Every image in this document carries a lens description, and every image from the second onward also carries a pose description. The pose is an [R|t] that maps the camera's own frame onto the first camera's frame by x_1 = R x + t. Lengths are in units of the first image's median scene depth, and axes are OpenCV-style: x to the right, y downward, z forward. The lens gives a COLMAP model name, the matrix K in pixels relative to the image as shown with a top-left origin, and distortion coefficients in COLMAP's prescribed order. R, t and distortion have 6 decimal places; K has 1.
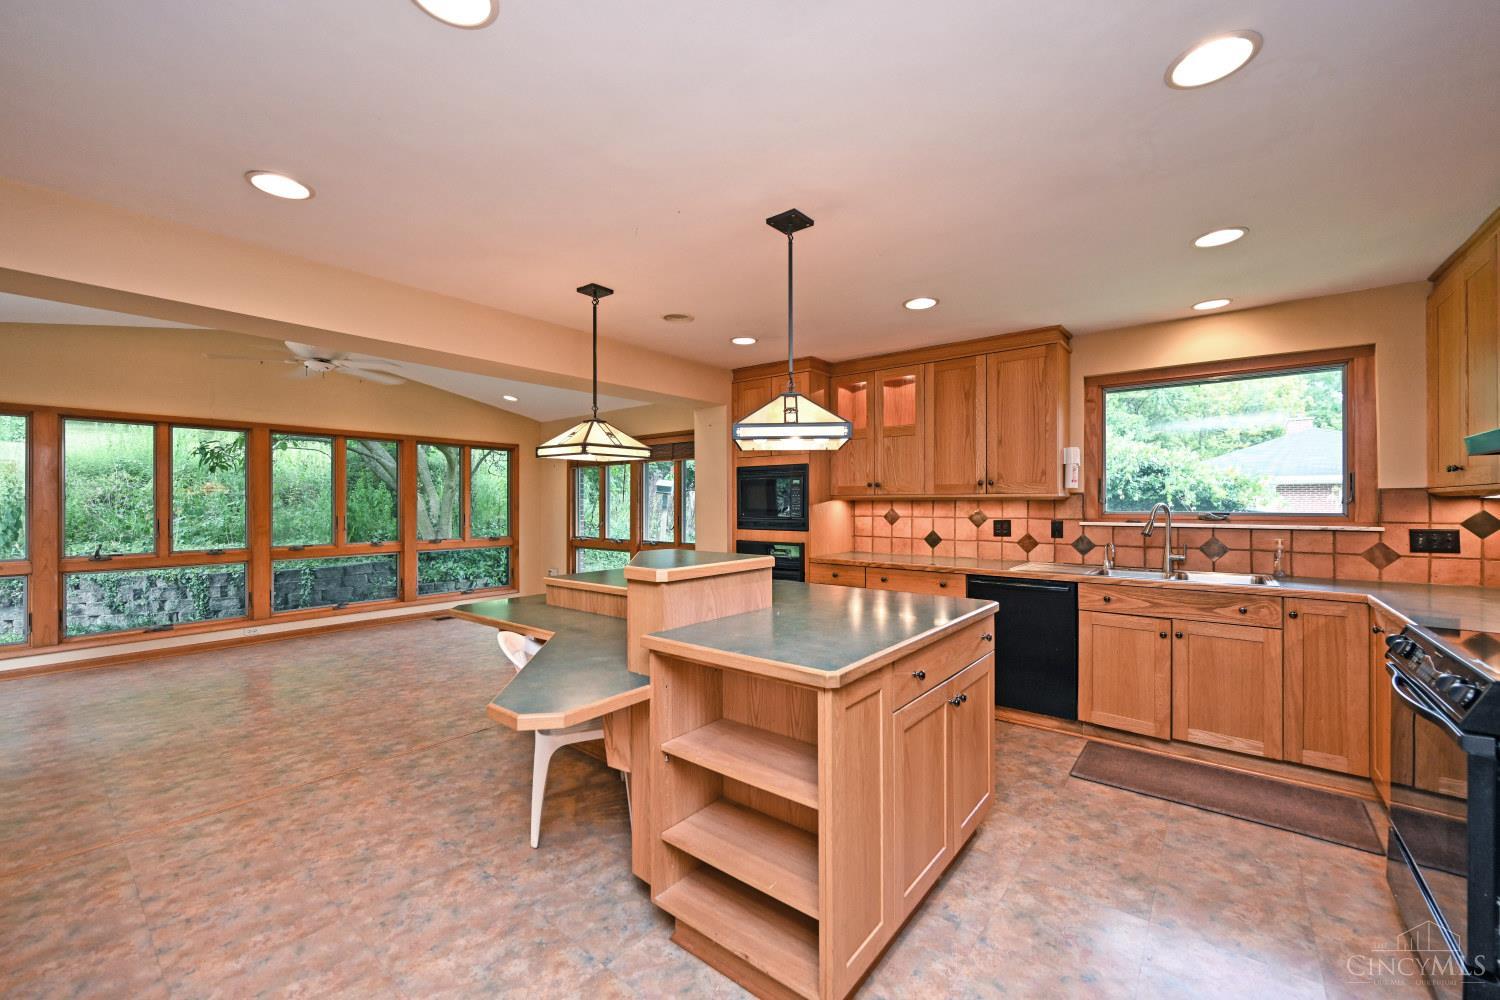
lens RADIAL K [[590.2, 0, 743.2], [0, 590.2, 506.2], [0, 0, 1]] dist [-0.006302, 0.000169]
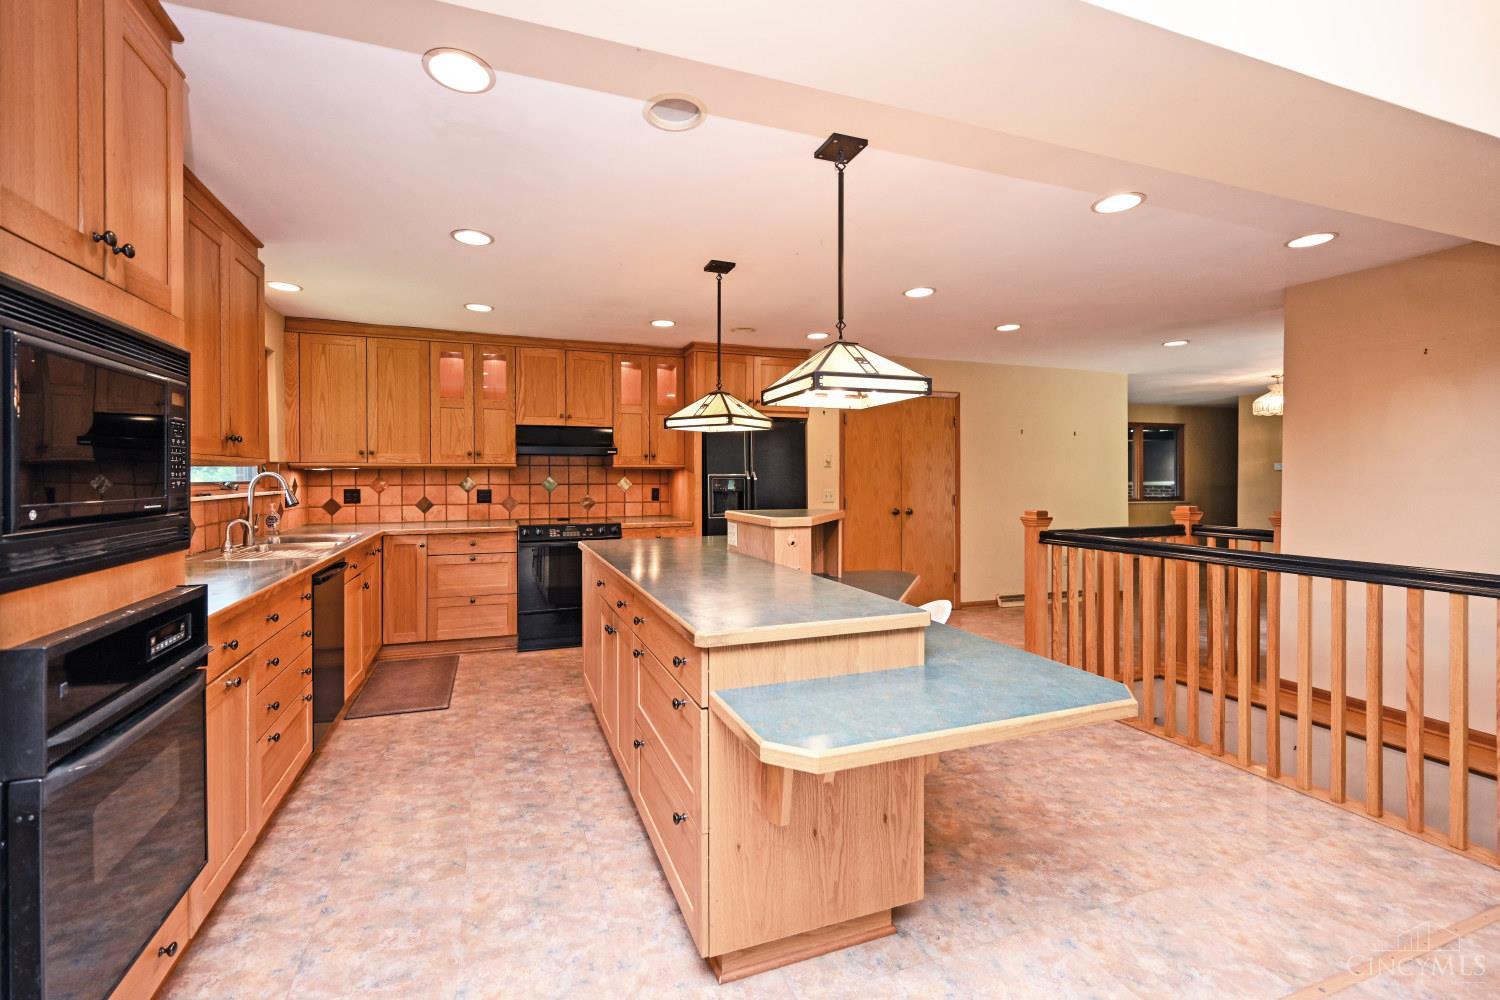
lens RADIAL K [[590.2, 0, 709.8], [0, 590.2, 475.4], [0, 0, 1]] dist [-0.006302, 0.000169]
pose [[-0.848084, 0.002708, 0.529855, -0.451810], [0.006023, 0.999972, 0.004530, -0.003622], [-0.529828, 0.007033, -0.848076, 1.548313]]
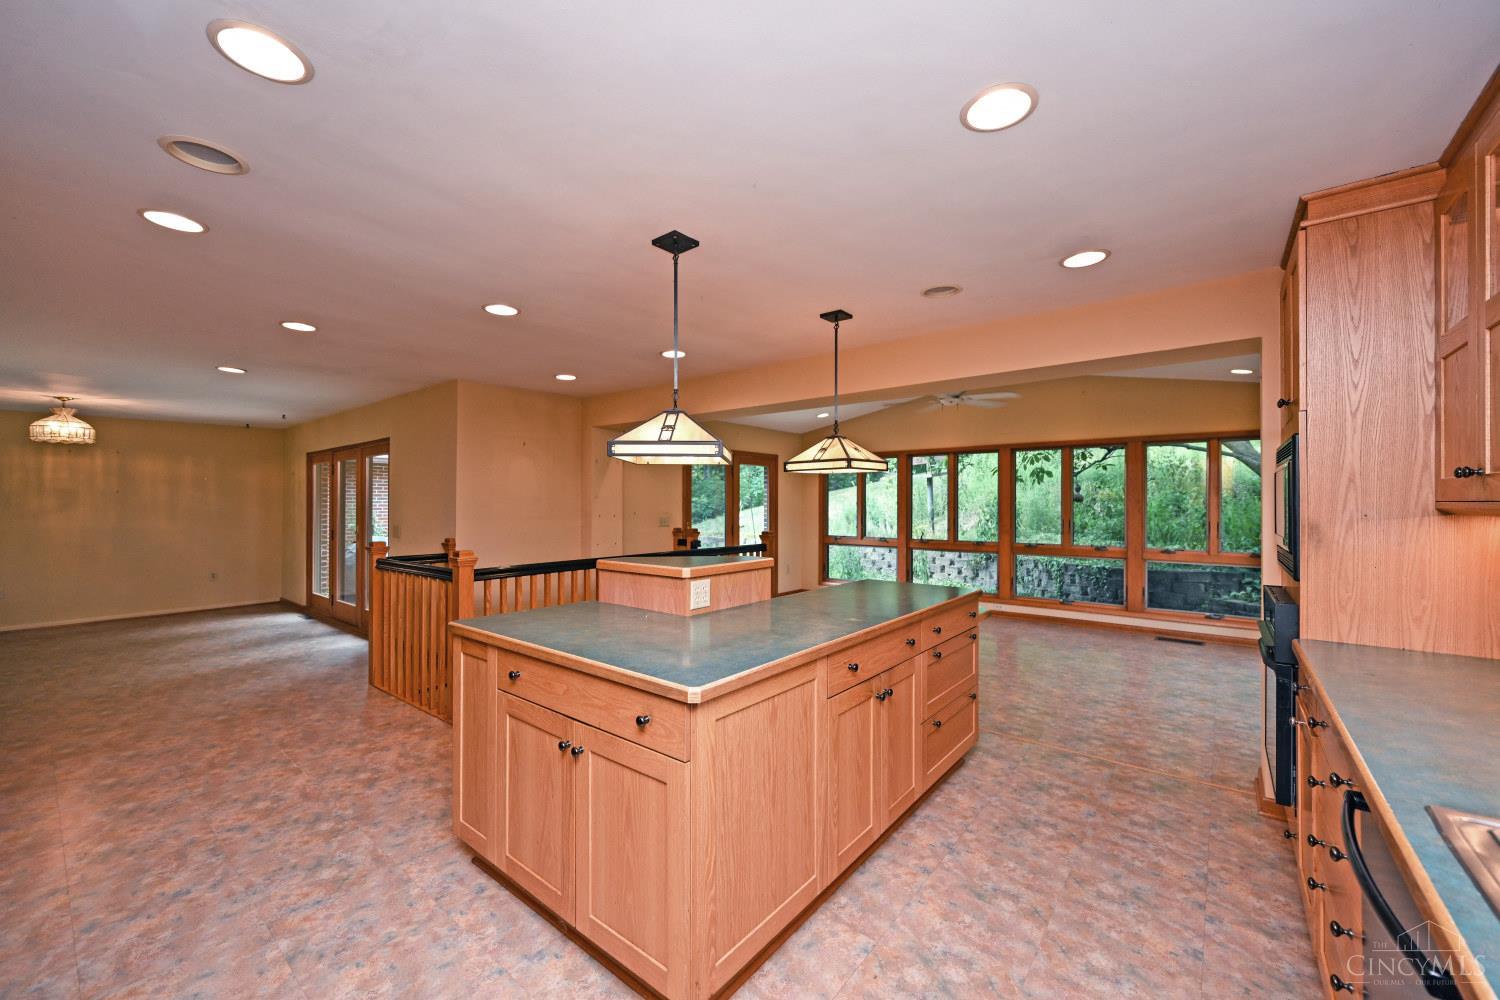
lens RADIAL K [[590.2, 0, 753.7], [0, 590.2, 500.0], [0, 0, 1]] dist [-0.006302, 0.000169]
pose [[0.000852, -0.006939, -0.999976, 0.773231], [-0.002638, 0.999972, -0.006941, -0.017669], [0.999996, 0.002644, 0.000833, 0.793071]]
